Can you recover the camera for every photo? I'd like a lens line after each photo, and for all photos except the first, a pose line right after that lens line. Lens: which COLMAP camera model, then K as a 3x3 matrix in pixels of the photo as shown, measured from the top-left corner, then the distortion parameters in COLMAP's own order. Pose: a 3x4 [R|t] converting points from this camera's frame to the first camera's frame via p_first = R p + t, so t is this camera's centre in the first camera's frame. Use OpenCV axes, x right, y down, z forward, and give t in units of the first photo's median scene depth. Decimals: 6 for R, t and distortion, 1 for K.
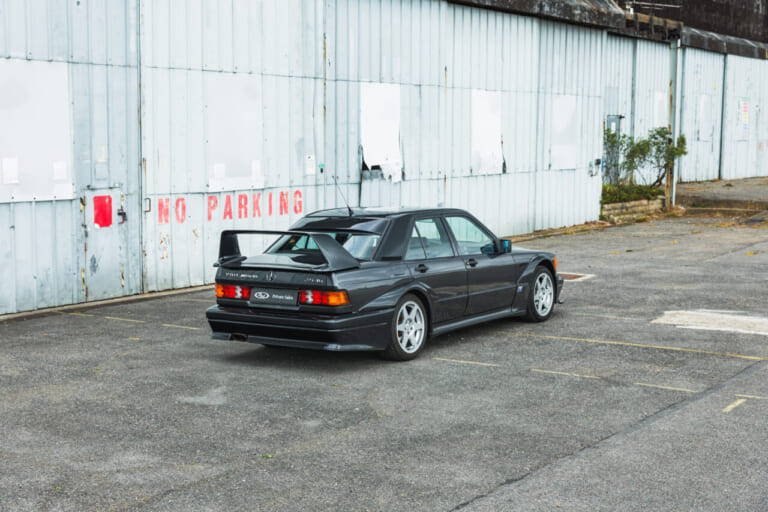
lens RADIAL K [[1150.4, 0, 384.0], [0, 1150.4, 256.0], [0, 0, 1]] dist [-0.006996, -0.032483]
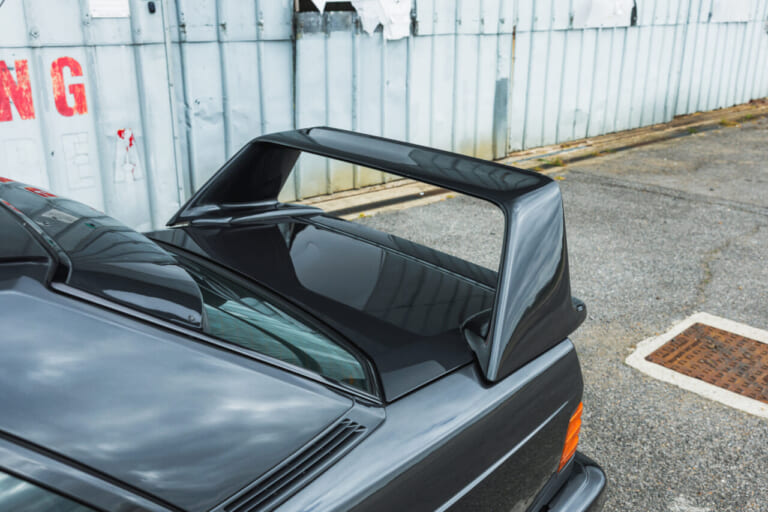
lens RADIAL K [[761.5, 0, 431.0], [0, 761.5, 257.4], [0, 0, 1]] dist [0.001053, -0.002237]
pose [[0.983767, 0.080419, -0.160422, 0.084127], [-0.041287, 0.971414, 0.233775, -0.048709], [0.174636, -0.223357, 0.958965, 0.648063]]
